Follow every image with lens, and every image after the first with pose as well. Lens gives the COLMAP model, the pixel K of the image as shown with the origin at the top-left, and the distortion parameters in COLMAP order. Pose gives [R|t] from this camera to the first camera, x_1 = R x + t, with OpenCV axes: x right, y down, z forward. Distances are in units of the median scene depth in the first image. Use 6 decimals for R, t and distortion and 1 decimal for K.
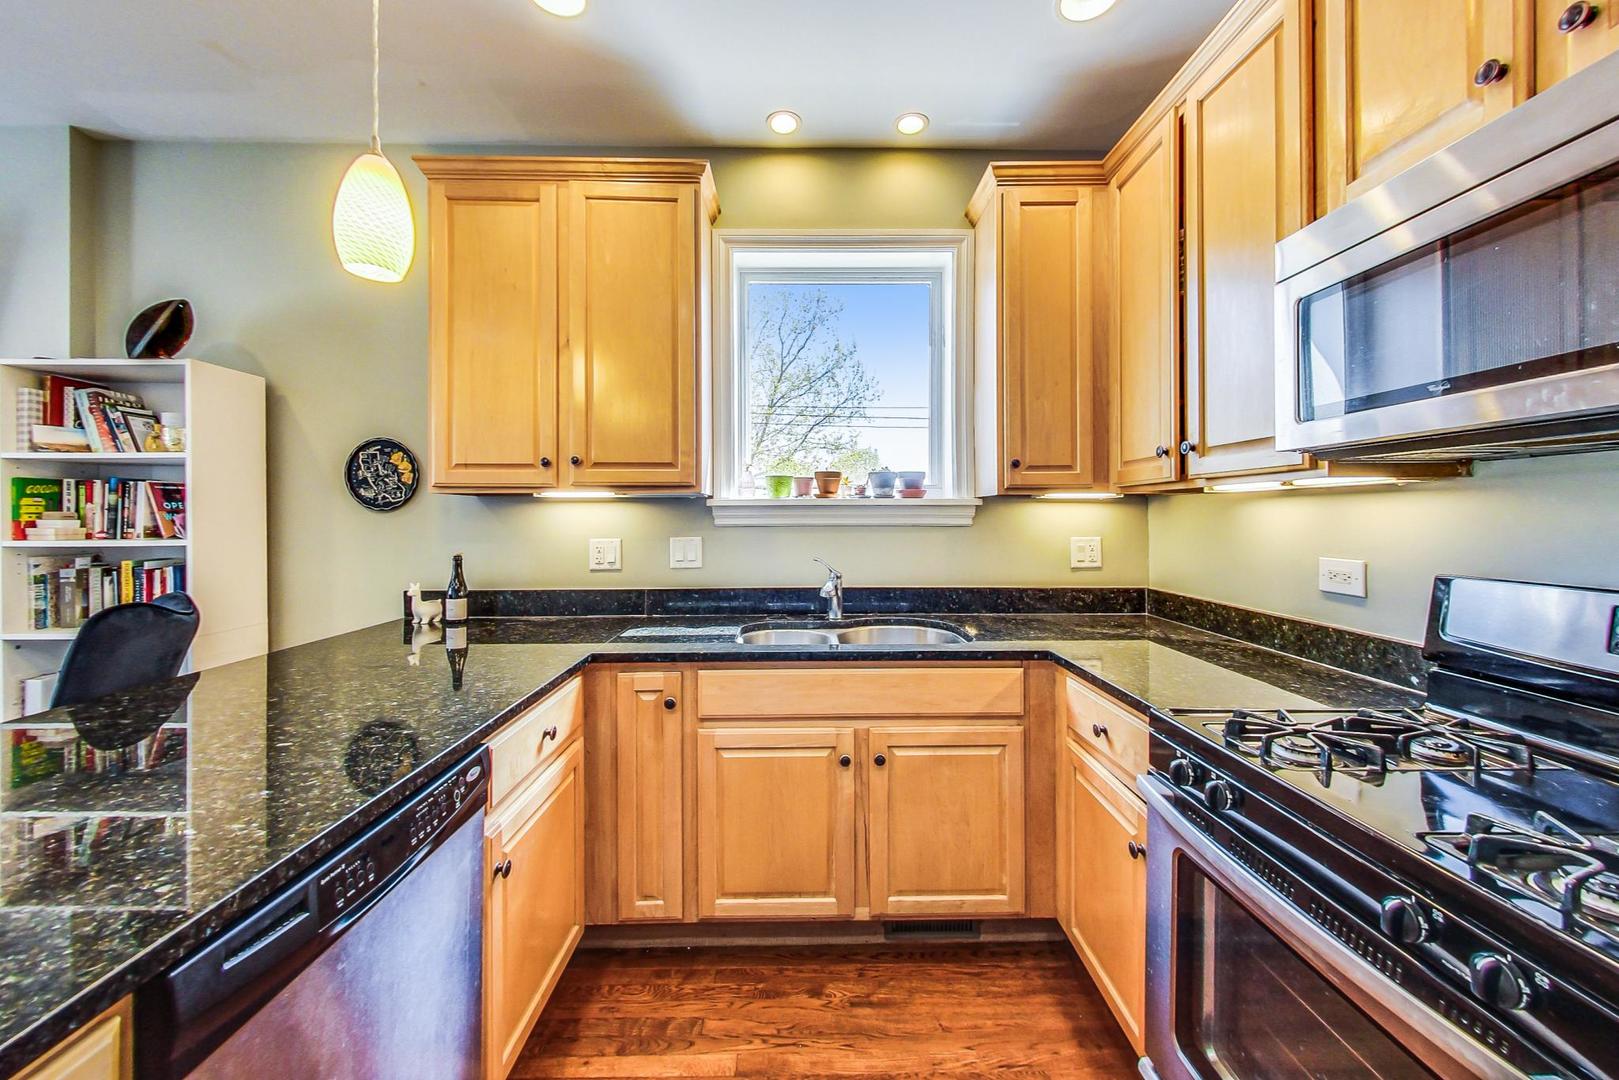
lens RADIAL K [[632.2, 0, 811.3], [0, 632.2, 517.0], [0, 0, 1]] dist [-0.003194, -0.000247]
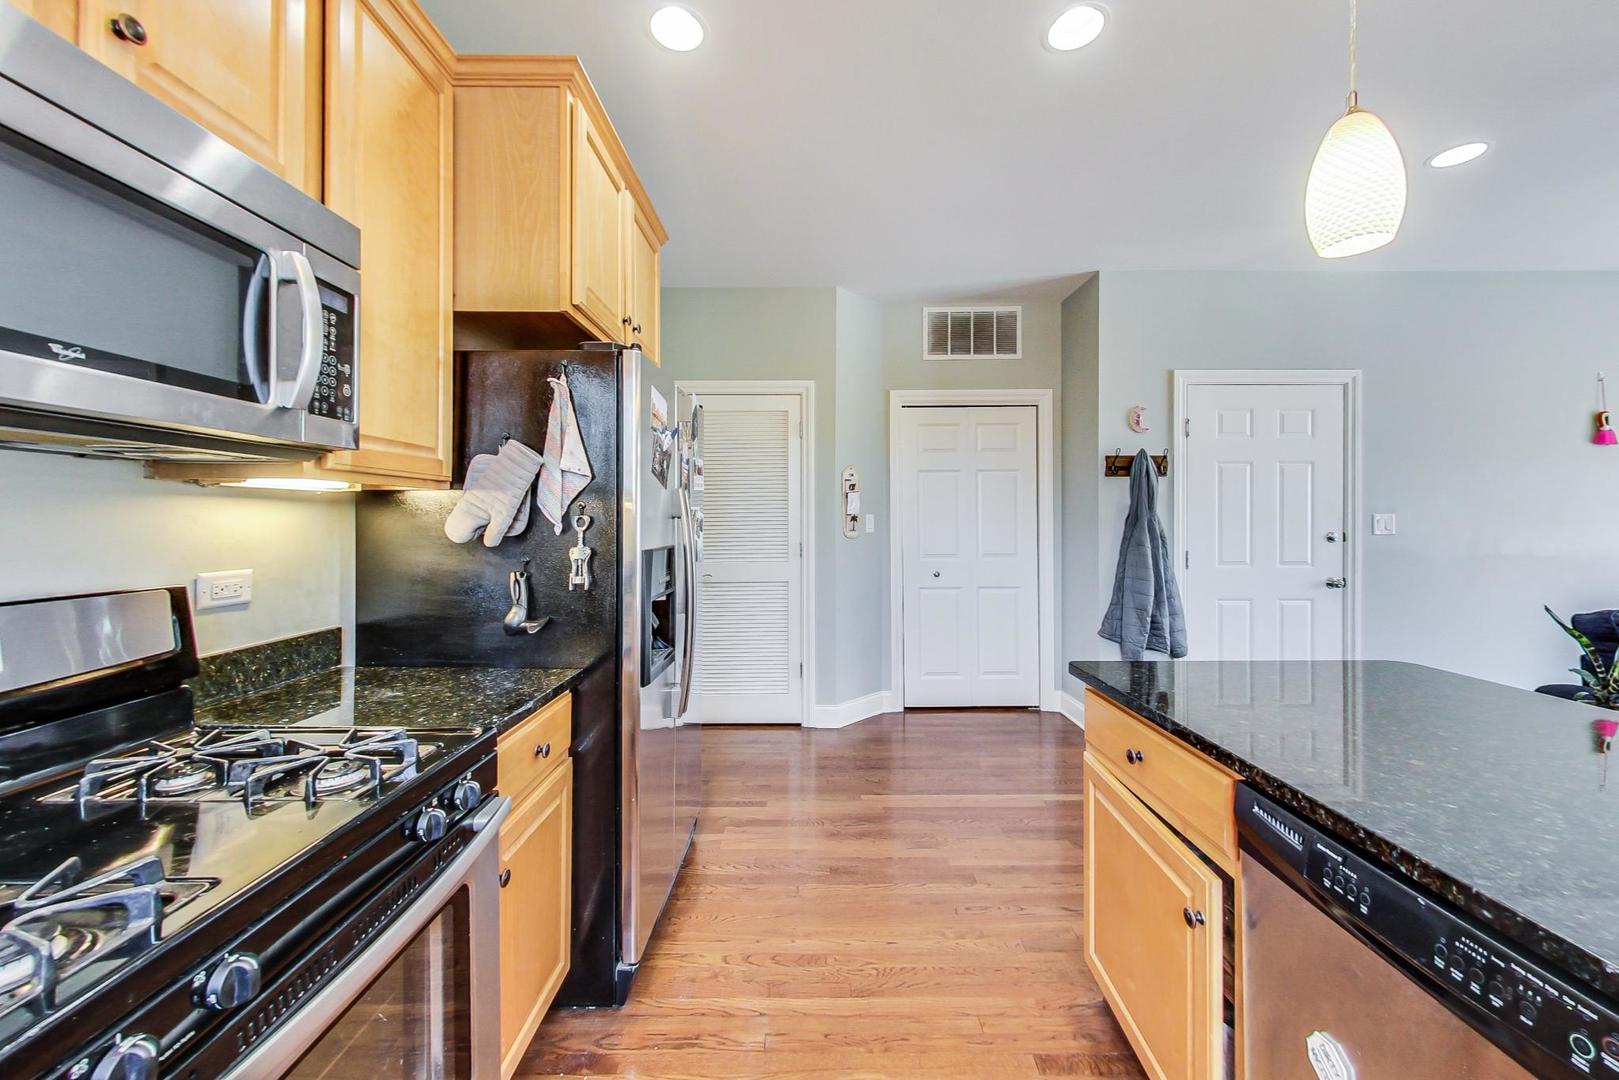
lens RADIAL K [[722.2, 0, 813.7], [0, 722.2, 518.7], [0, 0, 1]] dist [-0.002538, -0.000526]
pose [[-0.999779, 0.003801, 0.020699, 0.035973], [0.003738, 0.999988, -0.003123, 0.004351], [-0.020711, -0.003045, -0.999781, 1.033499]]
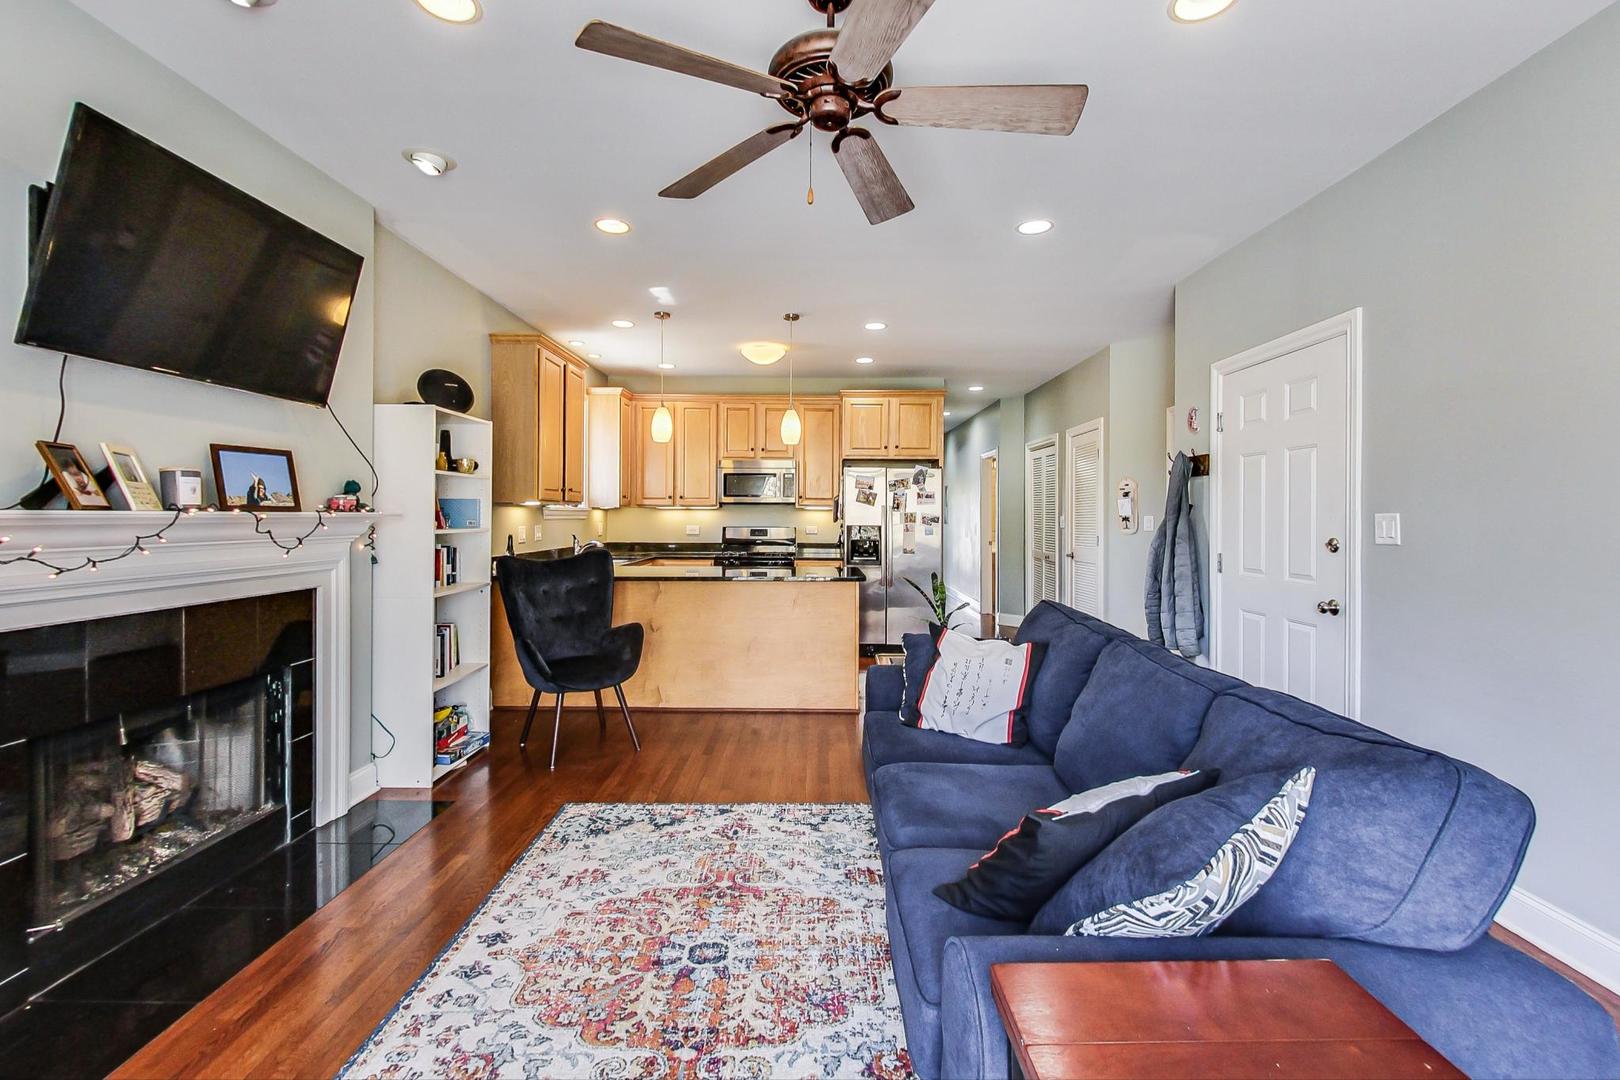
lens RADIAL K [[722.7, 0, 814.2], [0, 722.7, 518.6], [0, 0, 1]] dist [-0.002538, -0.000526]
pose [[0.029038, -0.004430, 0.999568, -2.781277], [-0.003361, 0.999984, 0.004530, -0.000280], [-0.999573, -0.003491, 0.029023, 0.065087]]
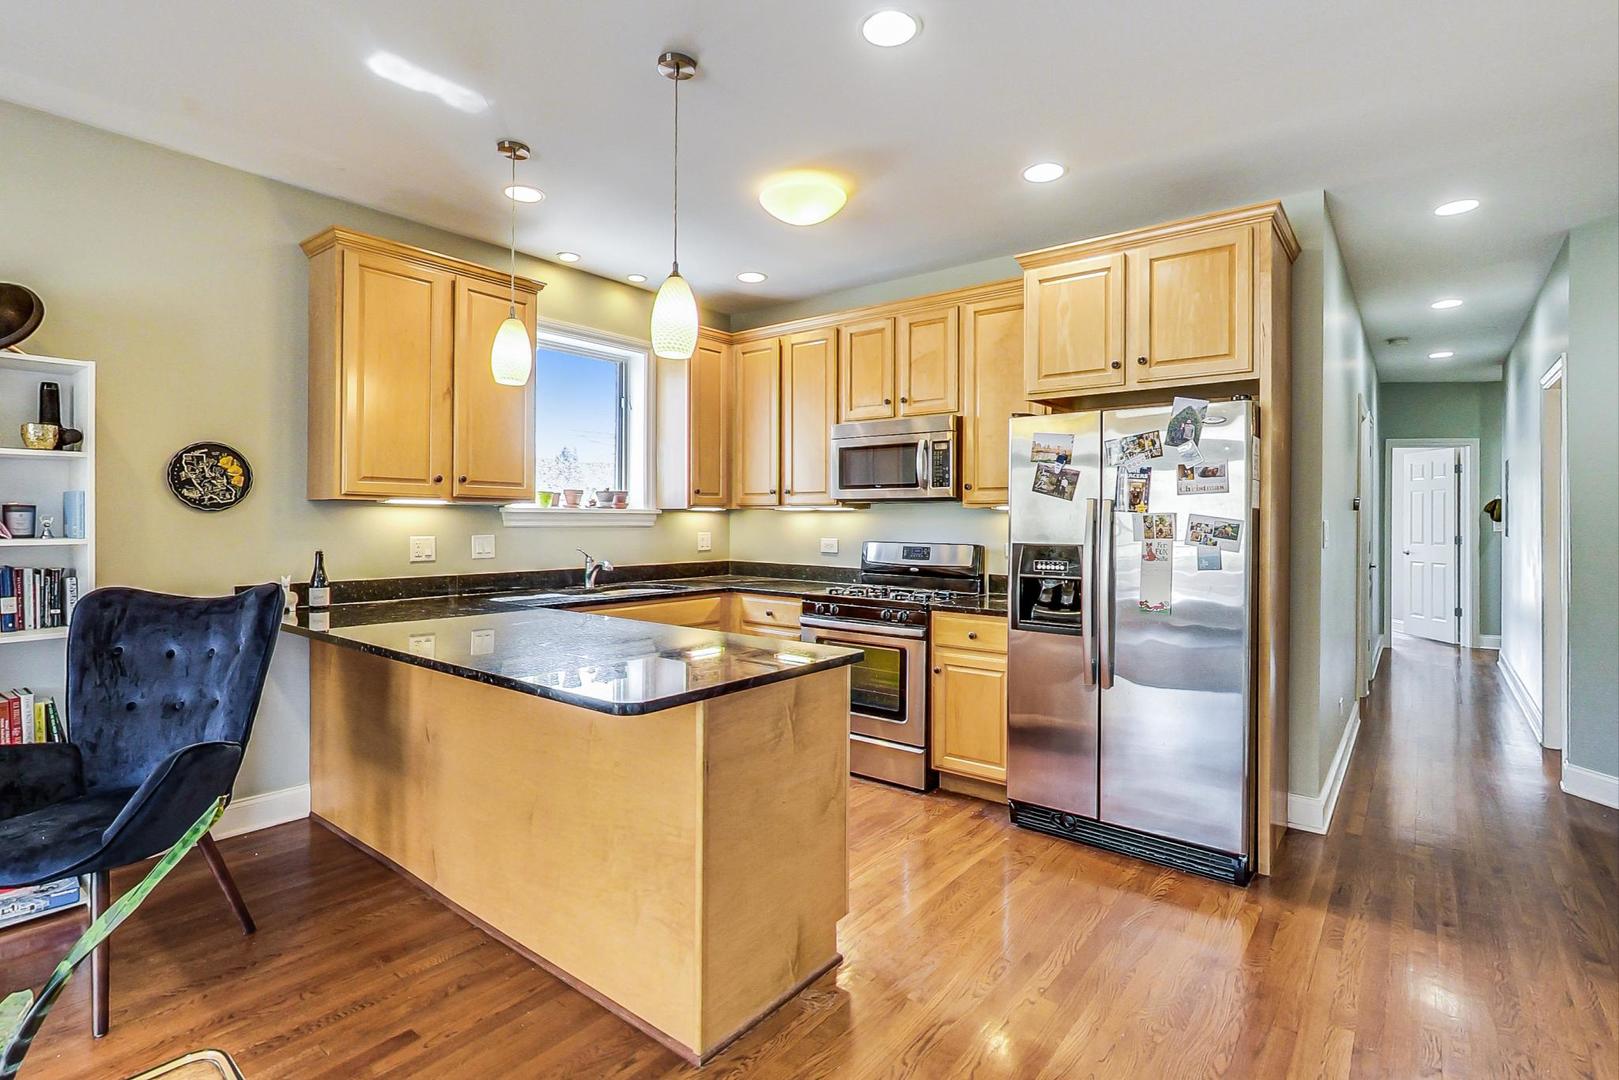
lens RADIAL K [[759.9, 0, 809.7], [0, 759.9, 521.3], [0, 0, 1]] dist [-0.000072, -0.000142]
pose [[0.640770, 0.006873, 0.767702, -1.121839], [-0.005439, 0.999975, -0.004413, 0.007652], [-0.767714, -0.001348, 0.640792, -0.631372]]
